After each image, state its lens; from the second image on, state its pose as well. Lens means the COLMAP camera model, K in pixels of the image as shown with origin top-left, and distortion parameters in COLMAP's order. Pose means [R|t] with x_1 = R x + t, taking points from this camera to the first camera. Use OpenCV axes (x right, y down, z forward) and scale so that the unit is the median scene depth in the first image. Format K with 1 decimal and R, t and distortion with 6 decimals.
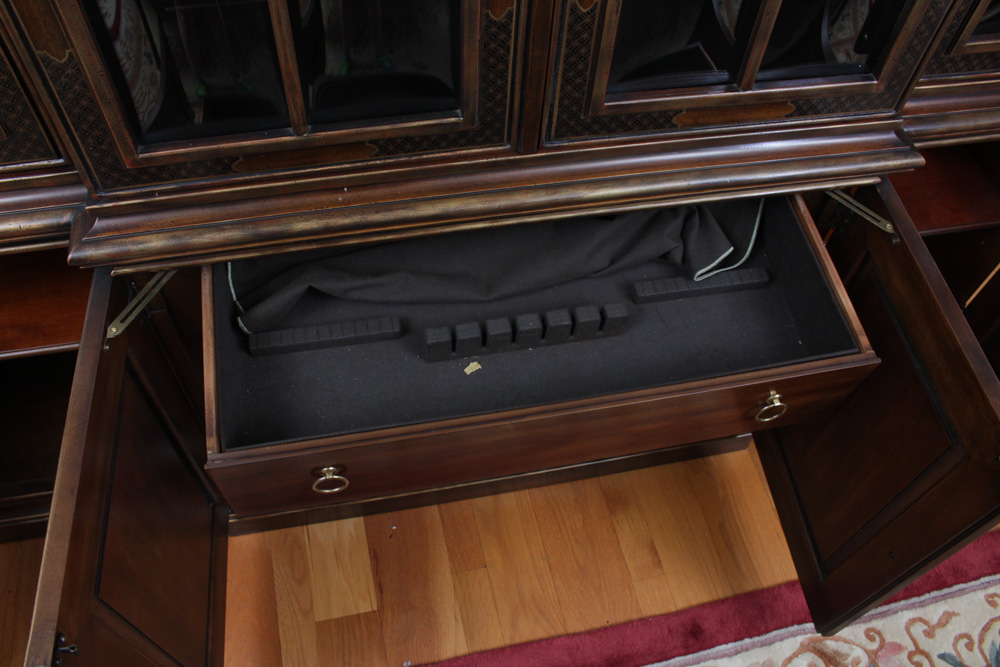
lens RADIAL K [[825.2, 0, 491.0], [0, 825.2, 330.2], [0, 0, 1]] dist [-0.162473, 0.130842]
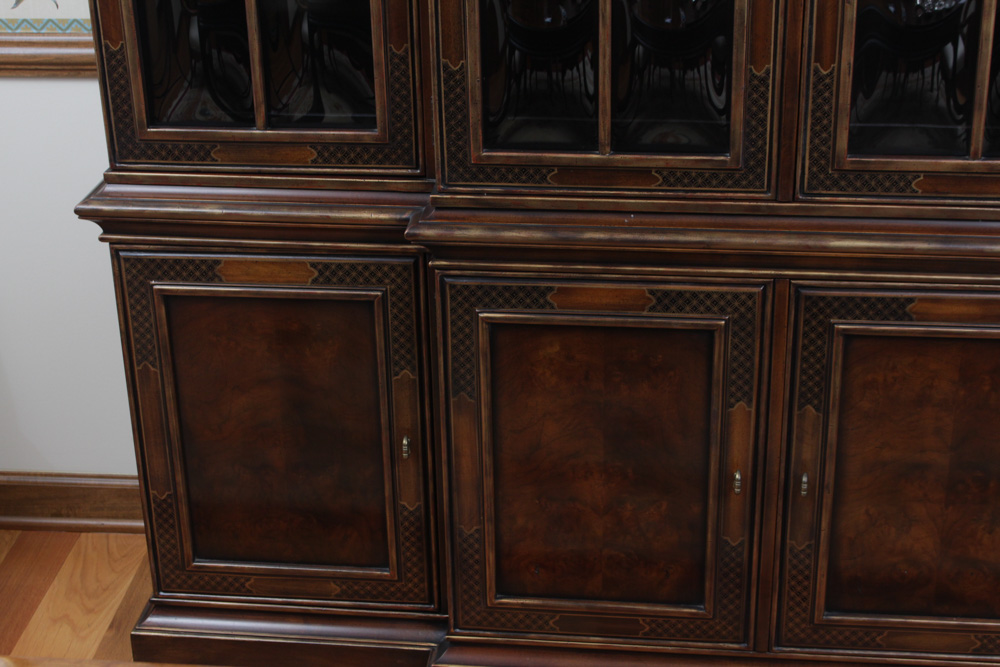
lens RADIAL K [[1660.4, 0, 494.6], [0, 1660.4, 333.5], [0, 0, 1]] dist [-0.052102, 0.175103]
pose [[0.949809, 0.074780, -0.303762, 0.389916], [-0.217979, 0.854681, -0.471175, 1.174948], [0.224385, 0.513740, 0.828084, -1.001227]]
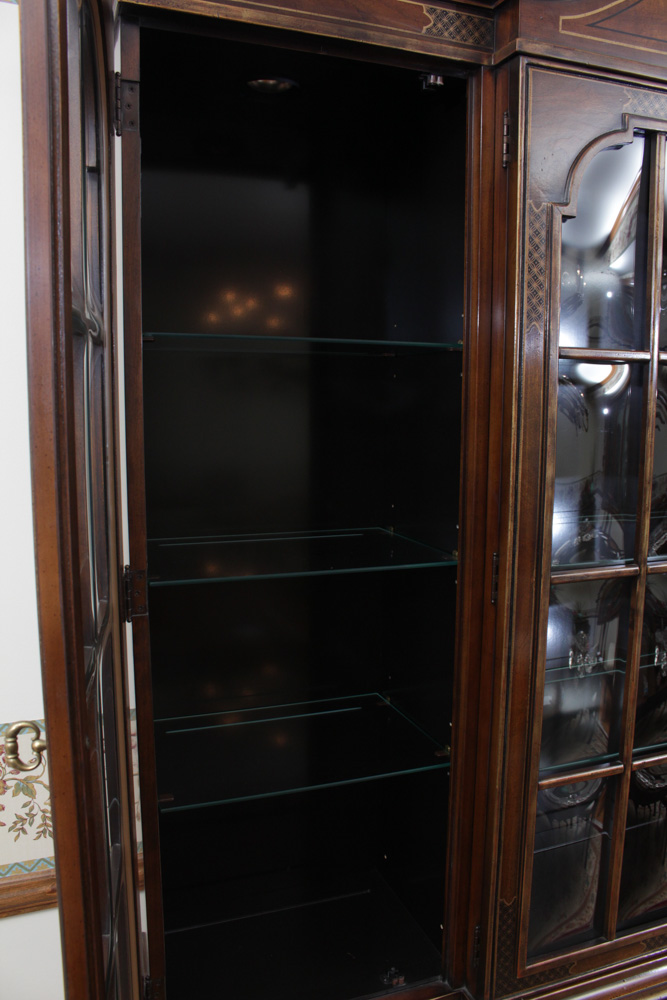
lens RADIAL K [[825.2, 0, 333.5], [0, 825.2, 500.0], [0, 0, 1]] dist [-0.162473, 0.130842]
pose [[0.985241, -0.055882, 0.161792, -0.865166], [0.155868, 0.683536, -0.713080, 0.162275], [-0.070742, 0.727774, 0.682158, -0.562327]]
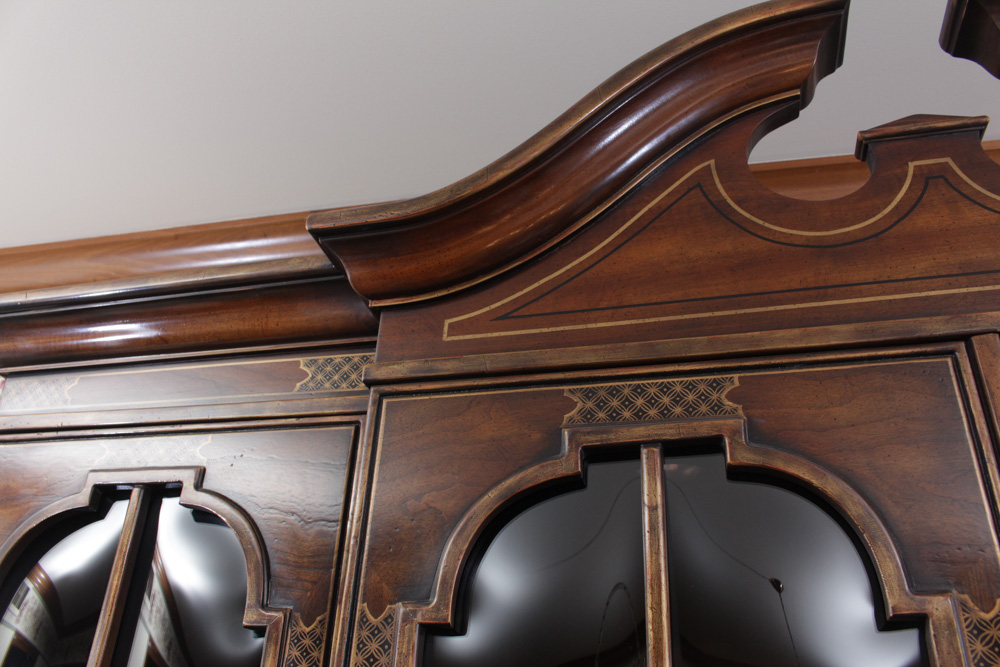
lens RADIAL K [[830.7, 0, 490.5], [0, 830.7, 330.0], [0, 0, 1]] dist [-0.156545, 0.121497]
pose [[0.900289, -0.215419, -0.378252, -0.011177], [-0.366244, 0.094770, -0.925680, -0.338681], [0.235256, 0.971912, 0.006425, -0.313117]]
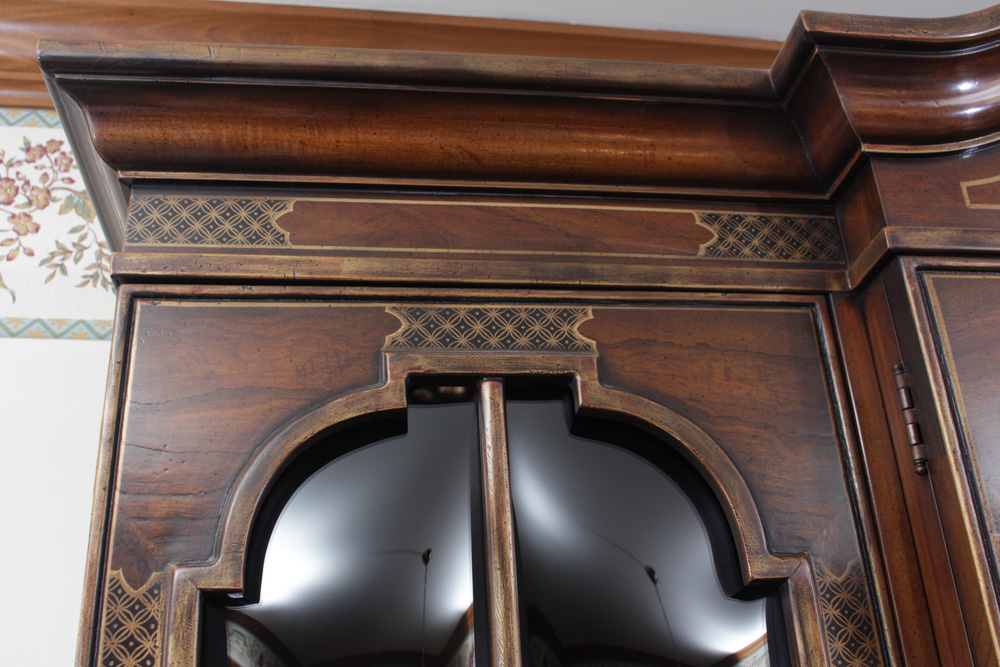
lens RADIAL K [[999.1, 0, 500.0], [0, 999.1, 333.5], [0, 0, 1]] dist [-0.095013, 0.019760]
pose [[0.993183, -0.111749, -0.033162, -0.657000], [-0.014907, 0.160385, -0.986942, -0.313770], [0.115608, 0.980708, 0.157626, -0.369636]]
